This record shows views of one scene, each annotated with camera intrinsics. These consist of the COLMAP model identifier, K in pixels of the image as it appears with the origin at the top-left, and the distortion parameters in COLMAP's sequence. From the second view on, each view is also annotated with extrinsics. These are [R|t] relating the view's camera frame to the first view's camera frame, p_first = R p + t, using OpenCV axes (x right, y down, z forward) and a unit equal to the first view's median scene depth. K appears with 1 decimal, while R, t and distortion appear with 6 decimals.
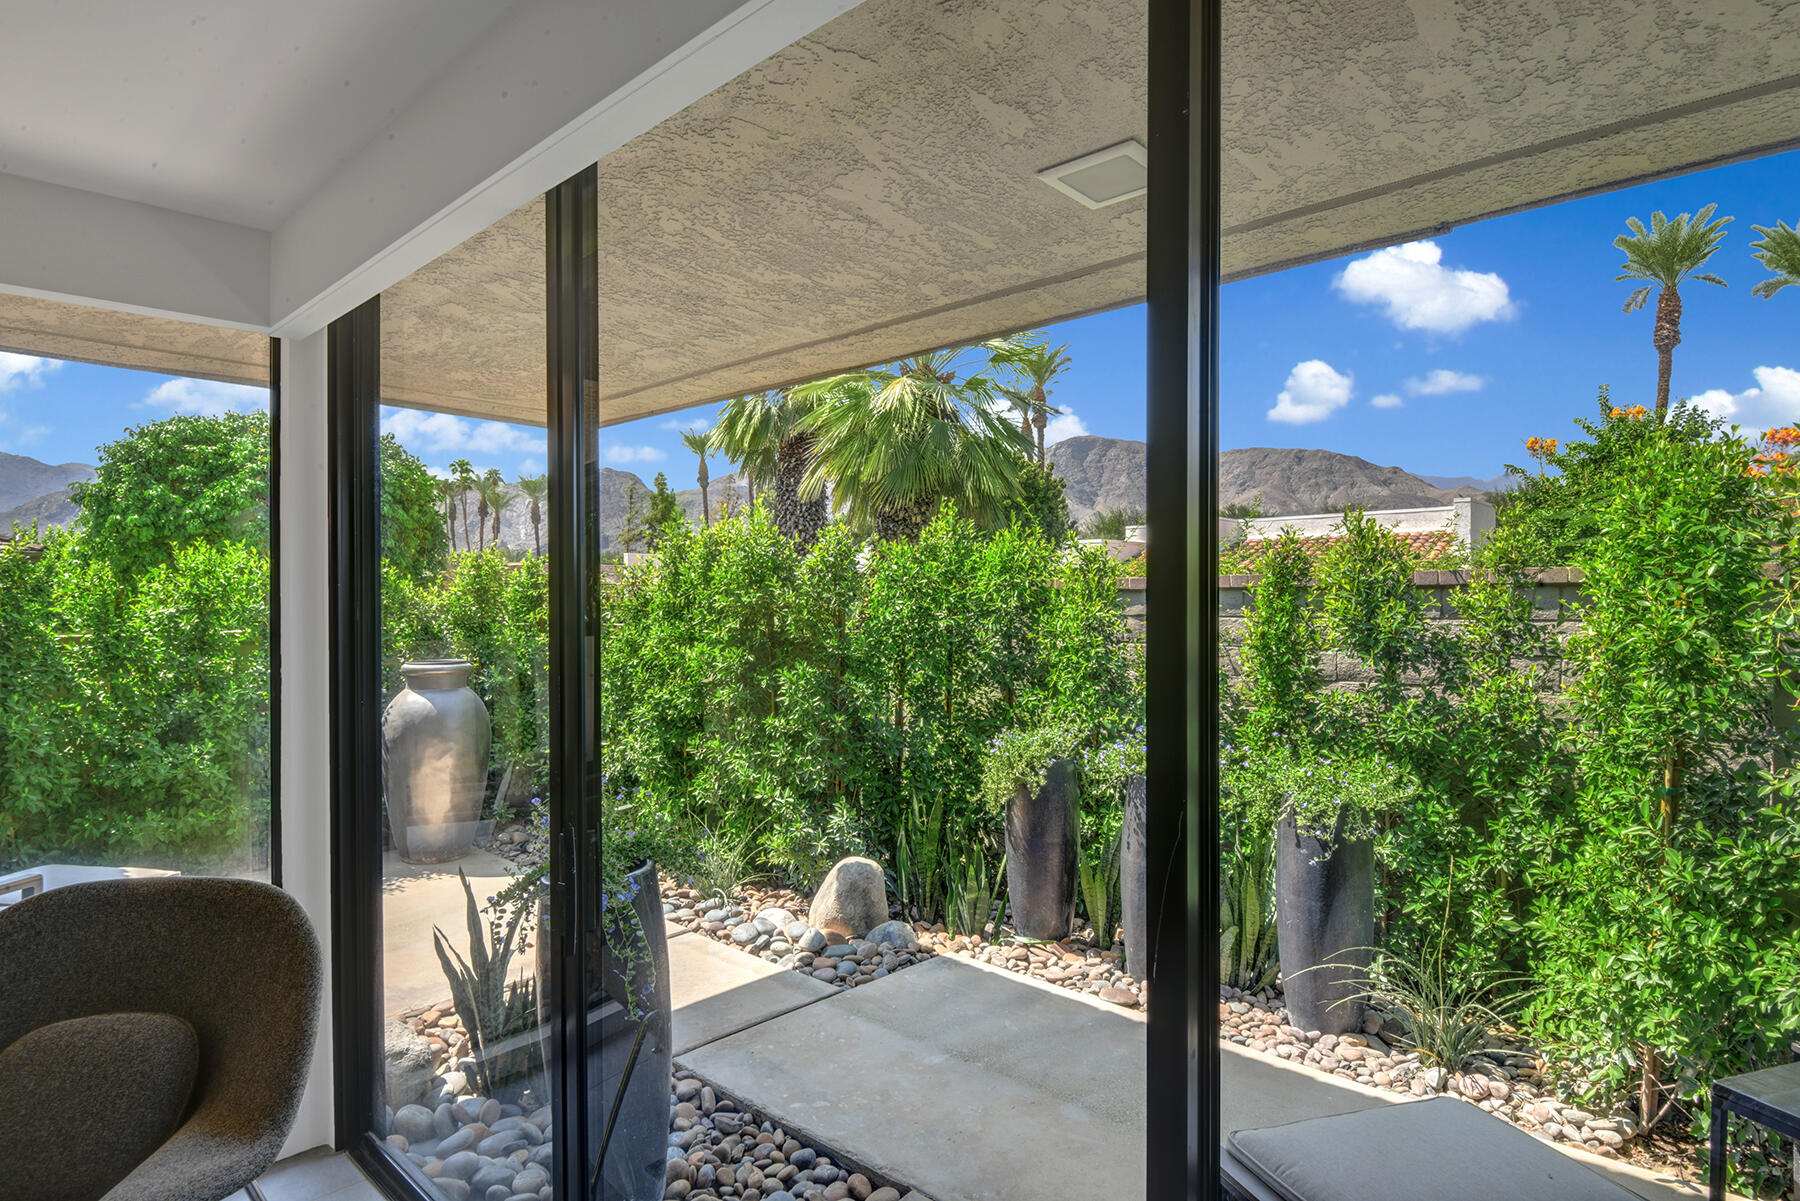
lens RADIAL K [[973.0, 0, 936.7], [0, 973.0, 601.0], [0, 0, 1]] dist [0.008328, -0.010488]
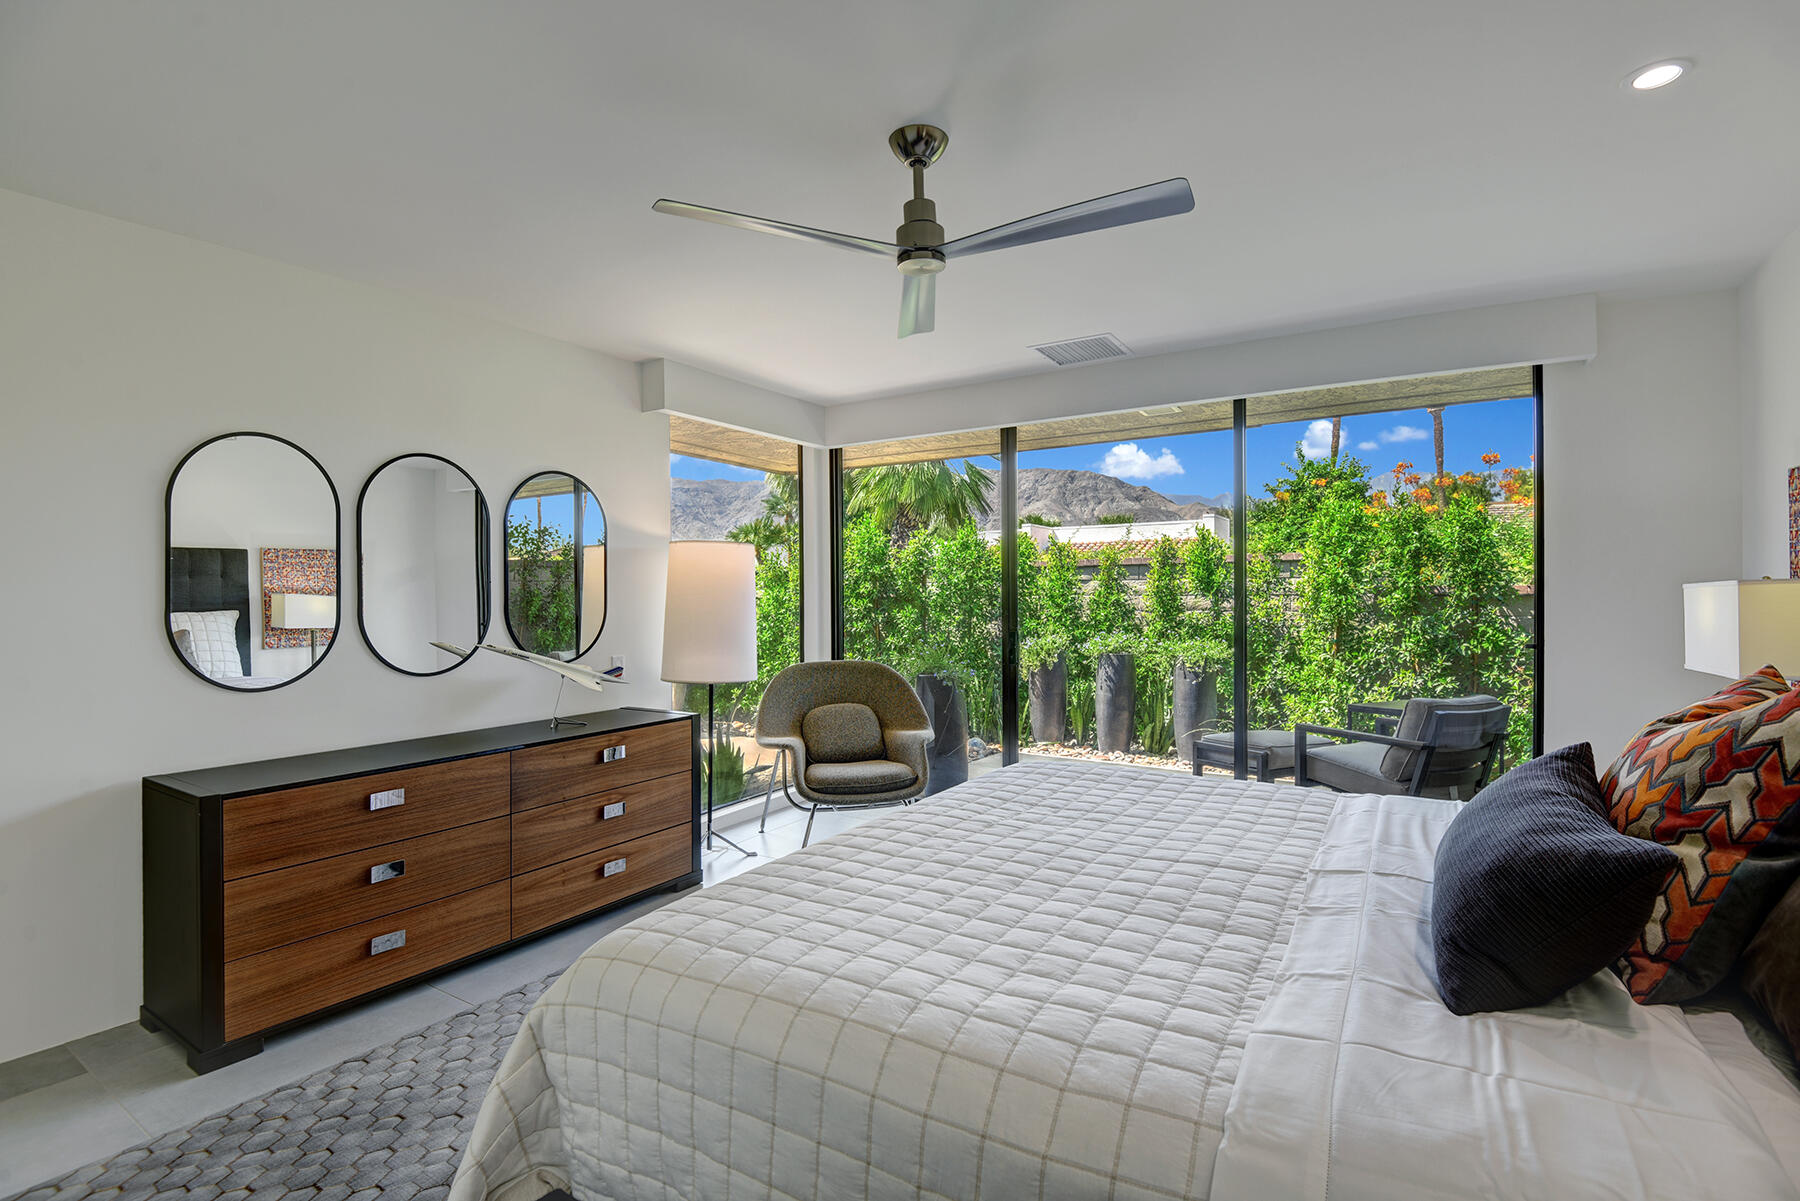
lens RADIAL K [[860.3, 0, 891.0], [0, 860.3, 595.1], [0, 0, 1]] dist [0.001480, -0.013228]
pose [[0.986933, -0.007134, 0.160973, -0.579359], [0.007619, 0.999968, -0.002393, 0.061195], [-0.160951, 0.003588, 0.986956, -0.790488]]
